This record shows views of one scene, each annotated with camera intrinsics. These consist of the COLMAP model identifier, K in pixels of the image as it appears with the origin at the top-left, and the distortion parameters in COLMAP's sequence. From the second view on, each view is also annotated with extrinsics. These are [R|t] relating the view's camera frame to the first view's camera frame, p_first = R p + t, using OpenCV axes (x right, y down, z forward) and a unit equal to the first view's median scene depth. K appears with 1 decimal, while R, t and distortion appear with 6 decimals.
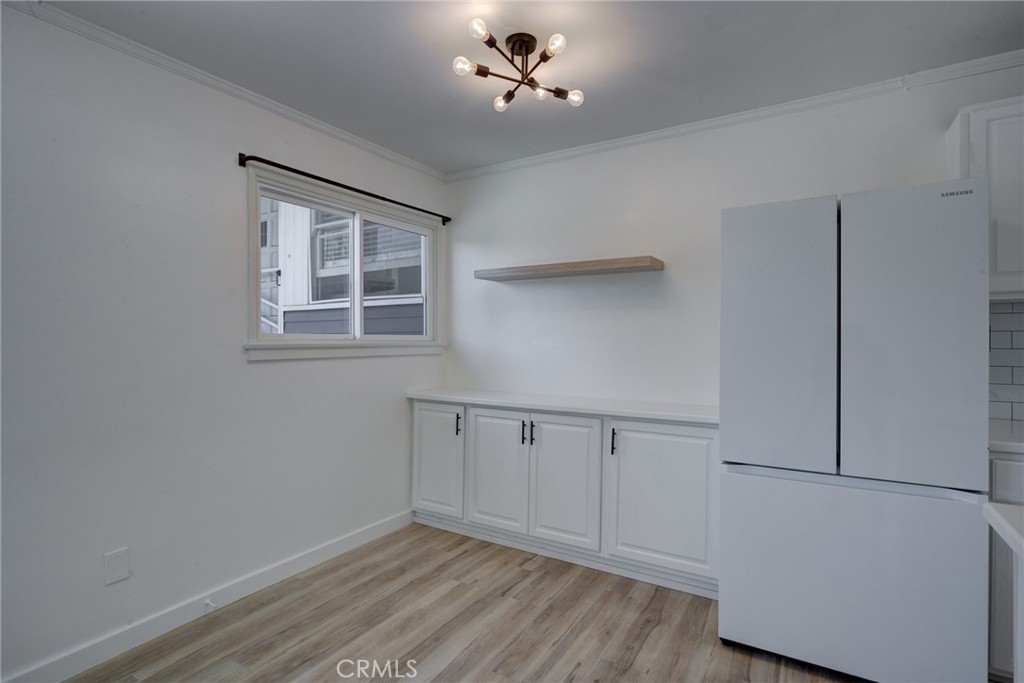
lens RADIAL K [[505.7, 0, 510.3], [0, 505.7, 340.9], [0, 0, 1]] dist [-0.017977, 0.005650]
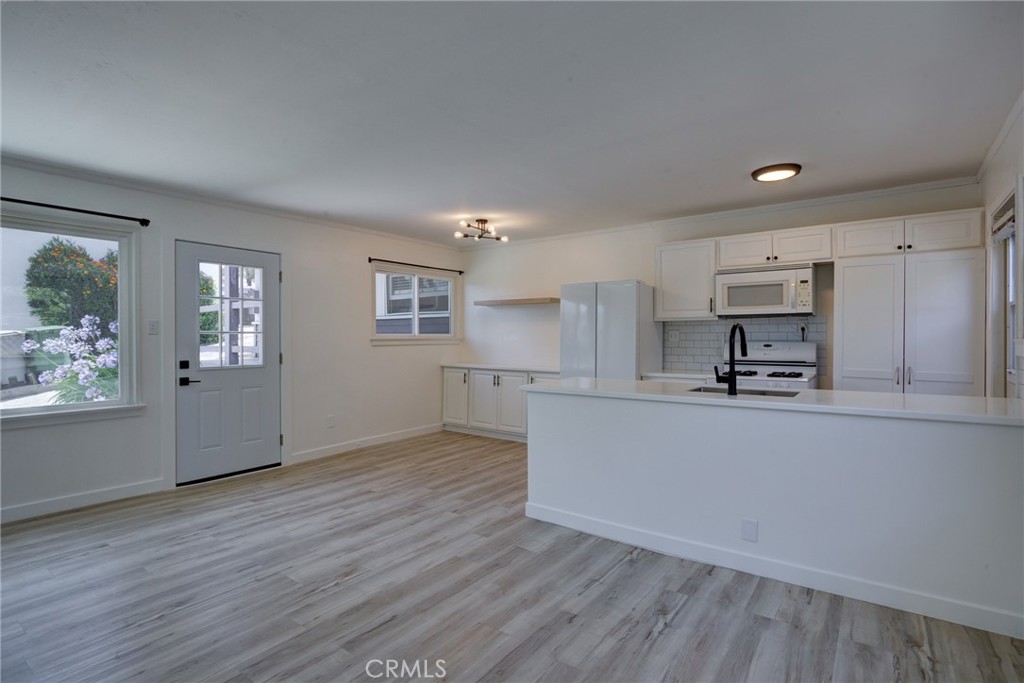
lens RADIAL K [[505.7, 0, 505.7], [0, 505.7, 333.8], [0, 0, 1]] dist [-0.017977, 0.005650]
pose [[0.995855, -0.000543, -0.090950, 0.244145], [0.000153, 0.999991, -0.004294, -0.003328], [0.090952, 0.004262, 0.995846, -1.008417]]
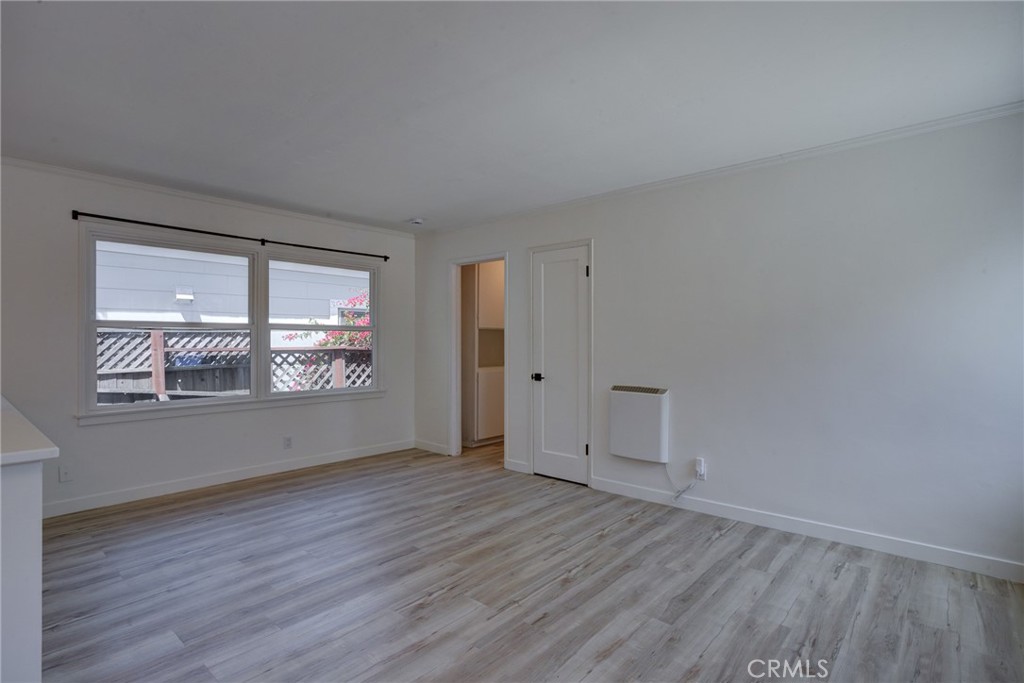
lens RADIAL K [[505.7, 0, 512.3], [0, 505.7, 342.5], [0, 0, 1]] dist [-0.017977, 0.005650]
pose [[-0.985075, 0.000262, 0.172126, -0.353893], [0.000925, 0.999992, 0.003772, 0.000283], [-0.172124, 0.003875, -0.985068, 0.504547]]
